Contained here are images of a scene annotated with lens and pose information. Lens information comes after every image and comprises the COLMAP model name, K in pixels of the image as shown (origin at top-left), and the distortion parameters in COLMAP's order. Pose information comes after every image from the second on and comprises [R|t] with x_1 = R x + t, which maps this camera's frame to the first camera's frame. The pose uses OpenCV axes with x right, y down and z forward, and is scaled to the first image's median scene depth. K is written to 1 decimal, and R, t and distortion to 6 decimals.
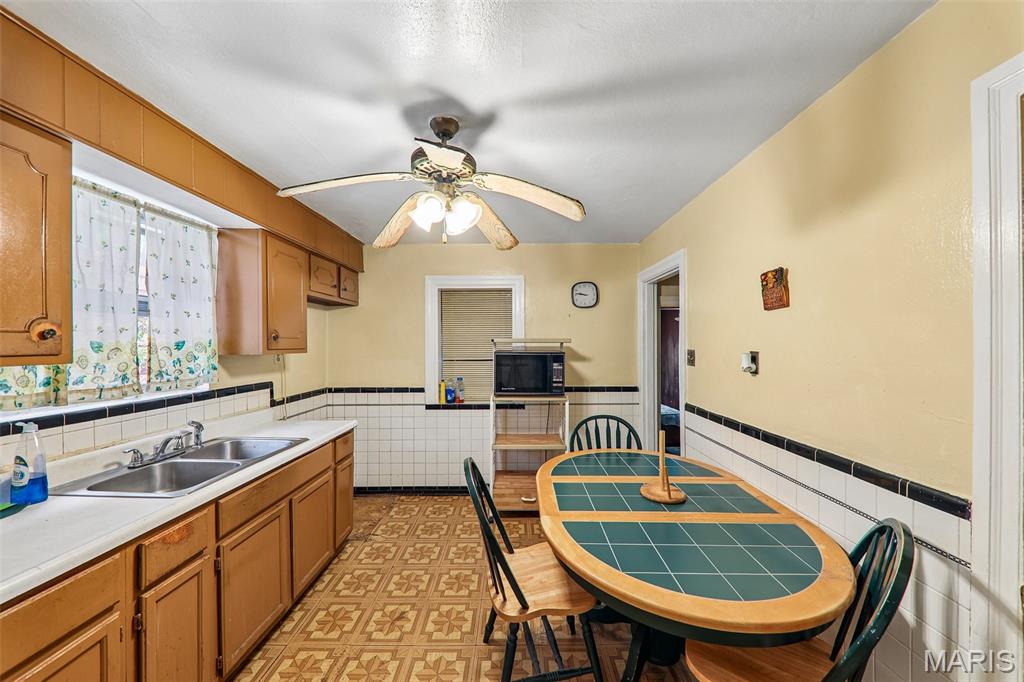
lens RADIAL K [[351.8, 0, 515.3], [0, 351.8, 348.4], [0, 0, 1]] dist [0.000451, -0.005399]
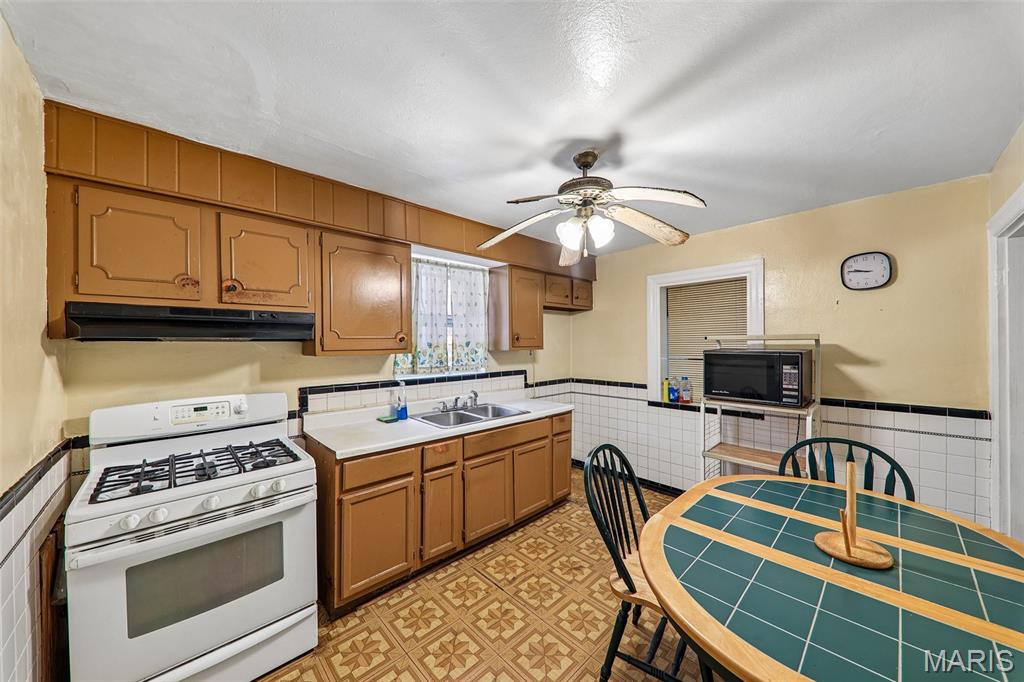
lens RADIAL K [[351.8, 0, 515.3], [0, 351.8, 348.4], [0, 0, 1]] dist [0.000451, -0.005399]
pose [[0.689896, 0.007390, -0.723871, 0.362279], [-0.002422, 0.999966, 0.007900, -0.002428], [0.723905, -0.003697, 0.689890, 0.008271]]
